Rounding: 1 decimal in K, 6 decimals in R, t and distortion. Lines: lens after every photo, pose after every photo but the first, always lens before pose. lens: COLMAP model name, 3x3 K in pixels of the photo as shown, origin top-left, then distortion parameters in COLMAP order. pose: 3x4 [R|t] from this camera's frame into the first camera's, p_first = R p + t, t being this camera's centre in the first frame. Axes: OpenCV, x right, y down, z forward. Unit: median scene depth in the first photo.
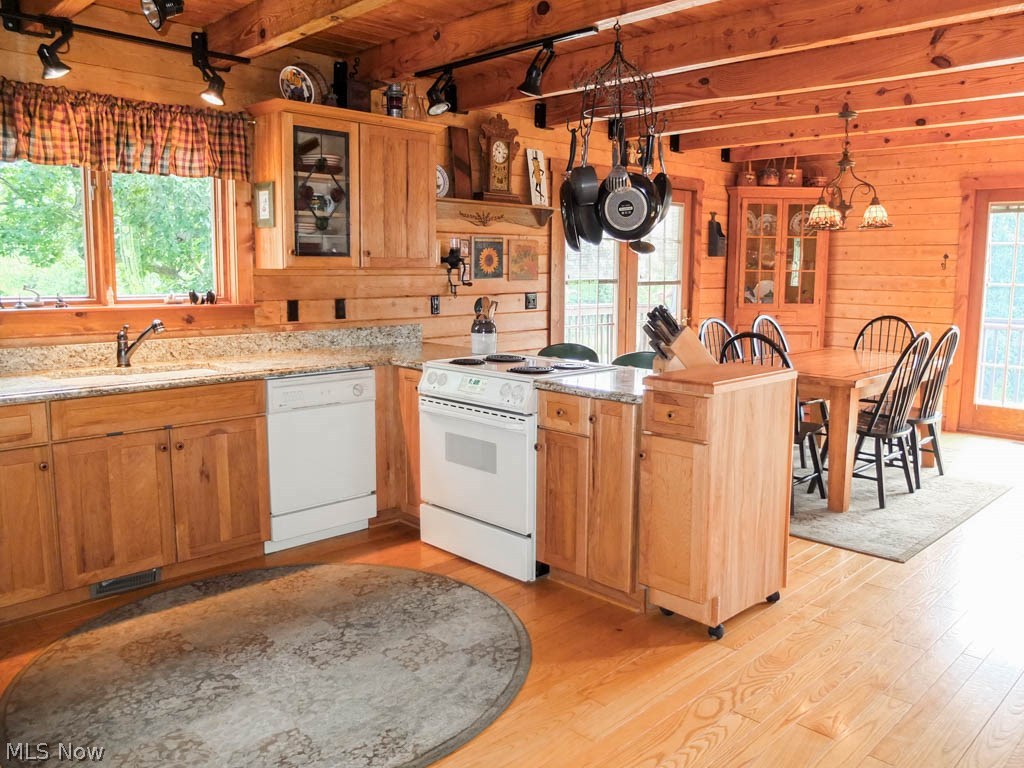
lens RADIAL K [[794.5, 0, 519.1], [0, 794.5, 380.6], [0, 0, 1]] dist [-0.049586, 0.004125]
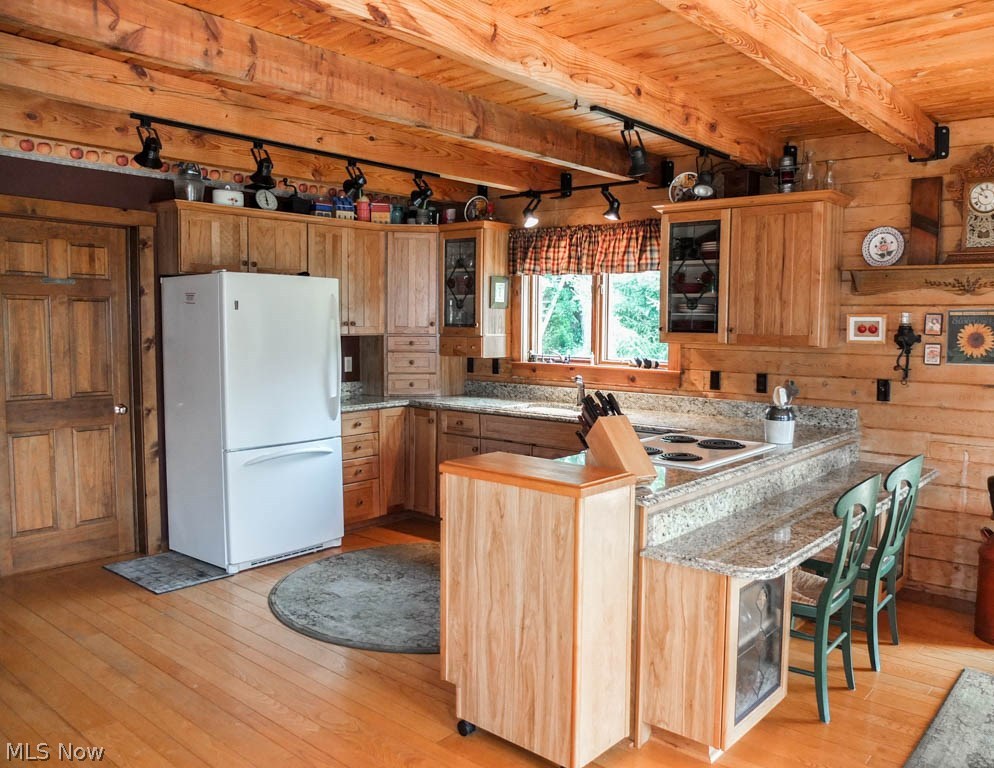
lens RADIAL K [[791.1, 0, 534.0], [0, 791.1, 377.5], [0, 0, 1]] dist [-0.047985, 0.010395]
pose [[0.095346, 0.066975, -0.993189, 0.758555], [-0.154851, 0.986586, 0.051664, -0.104454], [0.983326, 0.148870, 0.104438, 0.598033]]
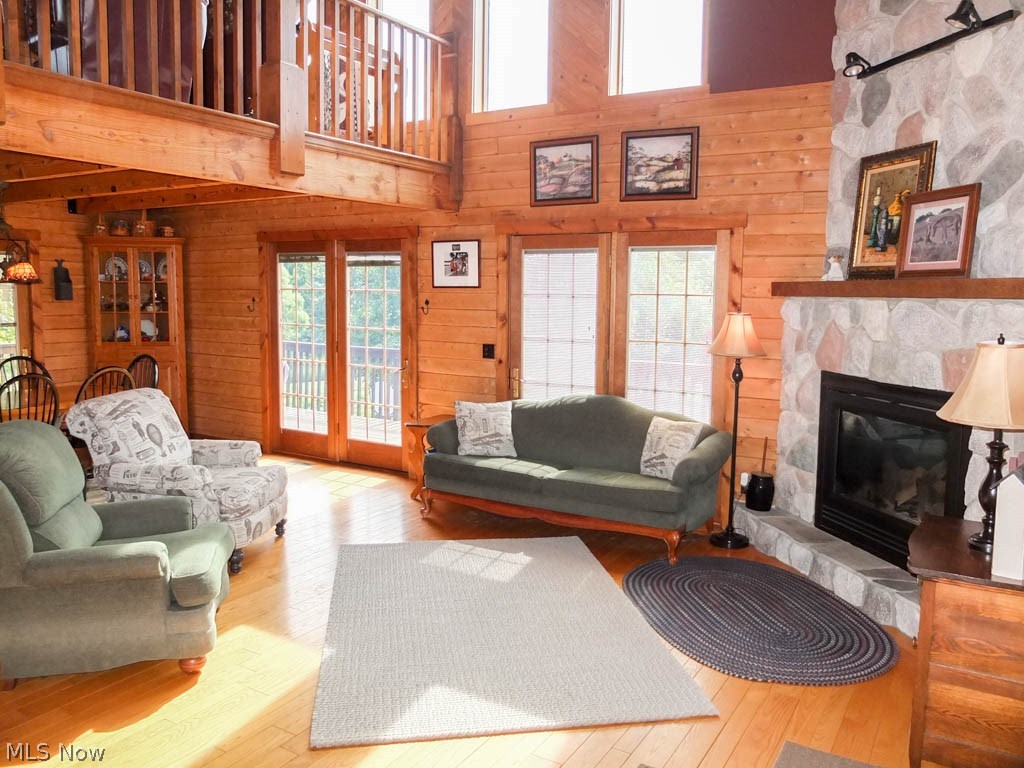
lens RADIAL K [[794.5, 0, 518.0], [0, 794.5, 384.8], [0, 0, 1]] dist [-0.049586, 0.004125]
pose [[0.969763, -0.022689, 0.242991, 0.921420], [0.028591, 0.999375, -0.020787, 0.000814], [-0.242367, 0.027106, 0.969806, -0.301464]]
